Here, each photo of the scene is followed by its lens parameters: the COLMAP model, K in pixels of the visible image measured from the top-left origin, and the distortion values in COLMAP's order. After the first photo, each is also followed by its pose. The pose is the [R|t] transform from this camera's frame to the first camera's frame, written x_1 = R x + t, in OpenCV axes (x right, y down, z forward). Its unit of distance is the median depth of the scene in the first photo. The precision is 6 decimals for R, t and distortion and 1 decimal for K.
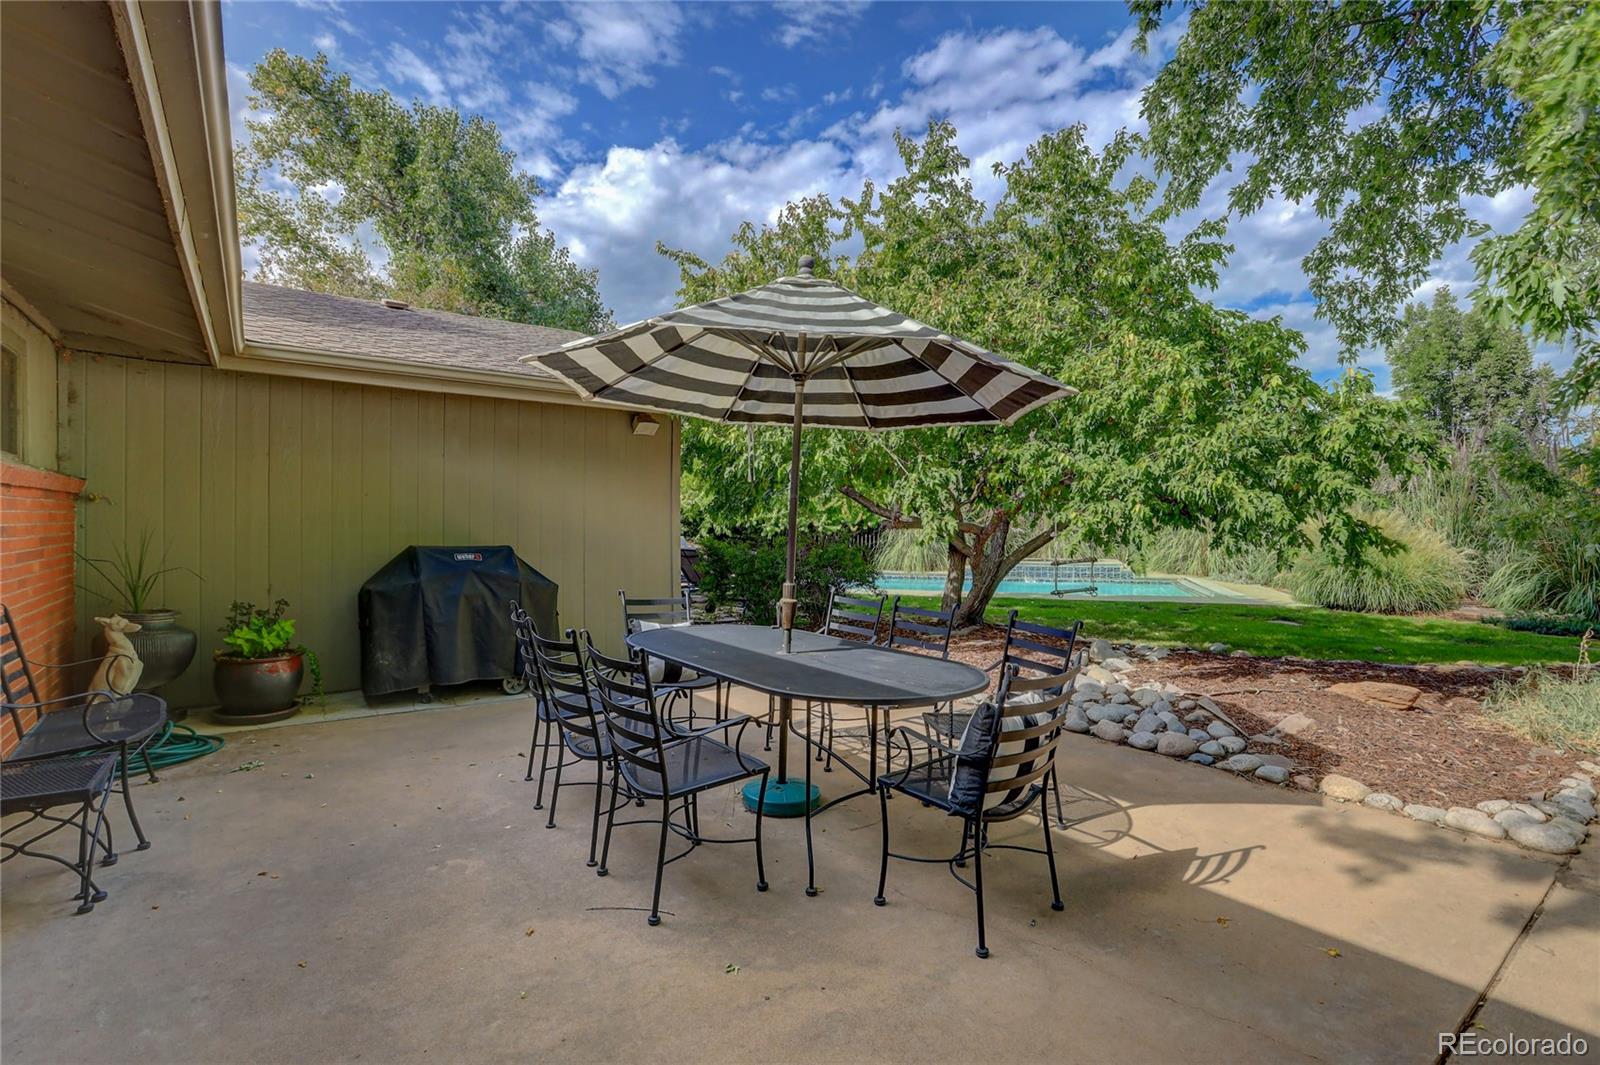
lens RADIAL K [[753.0, 0, 806.7], [0, 753.0, 525.1], [0, 0, 1]] dist [-0.020773, 0.002172]
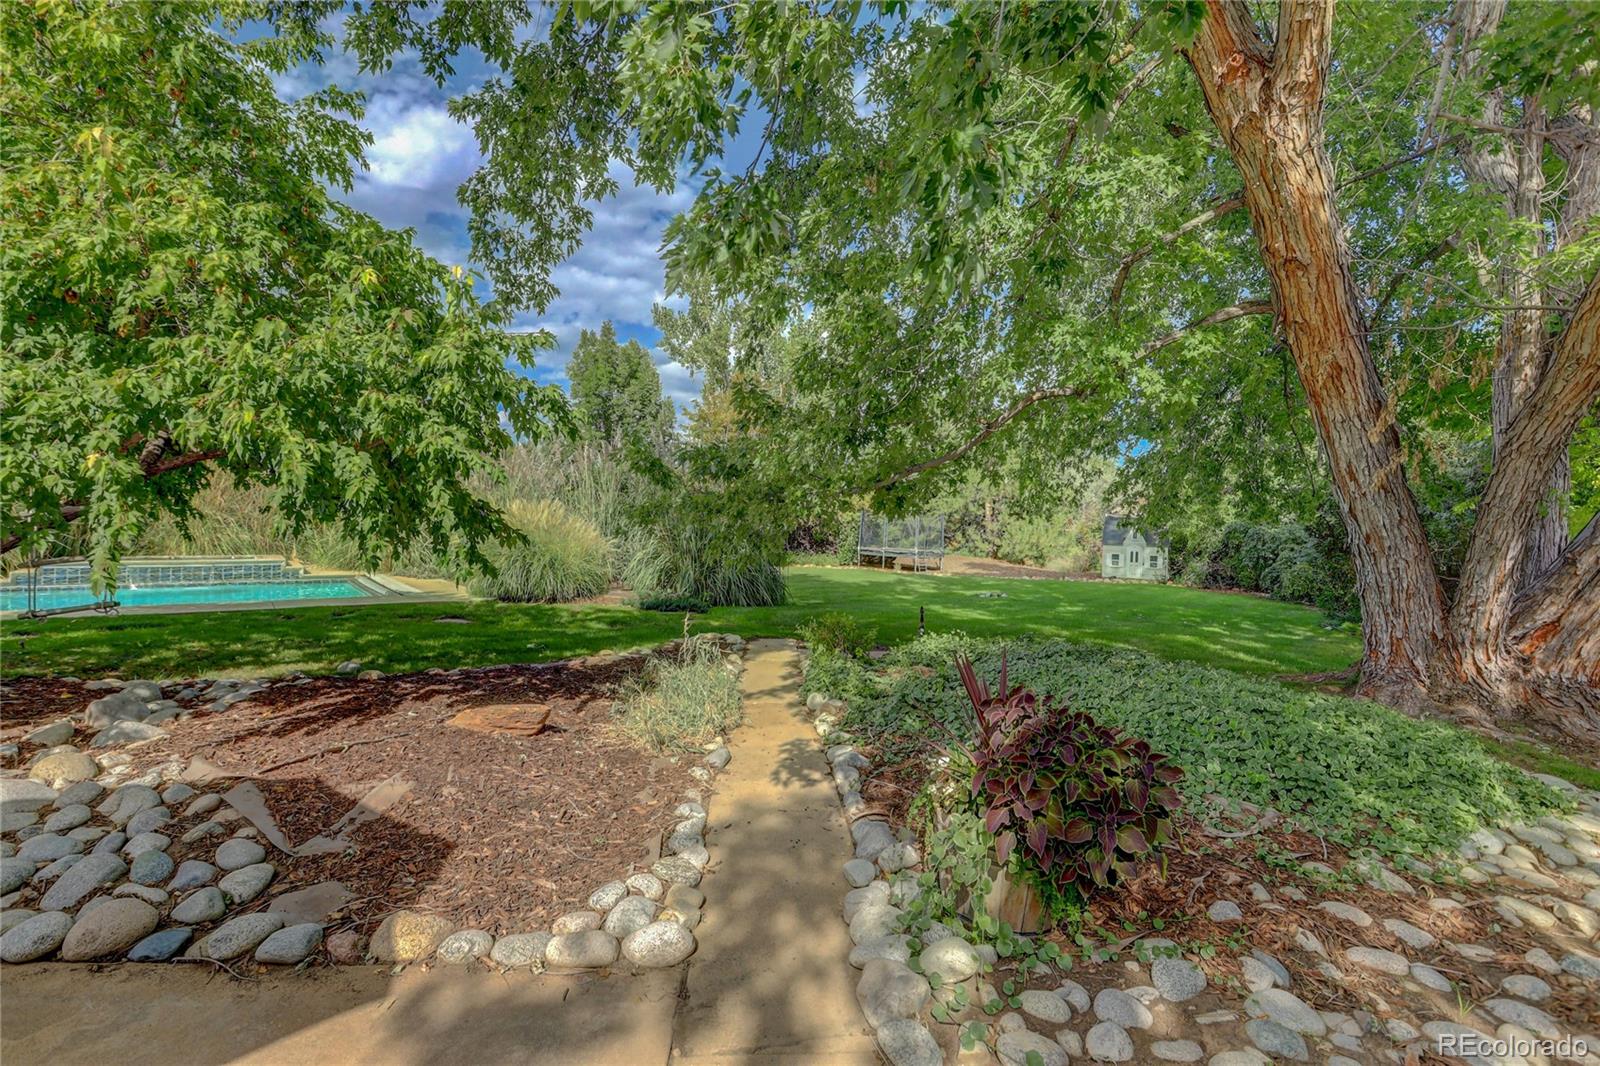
lens RADIAL K [[753.0, 0, 803.2], [0, 753.0, 529.6], [0, 0, 1]] dist [-0.020773, 0.002172]
pose [[0.569291, 0.012270, 0.822045, 0.289144], [-0.023833, 0.999715, 0.001583, 0.014844], [-0.821791, -0.020493, 0.569421, 0.288820]]
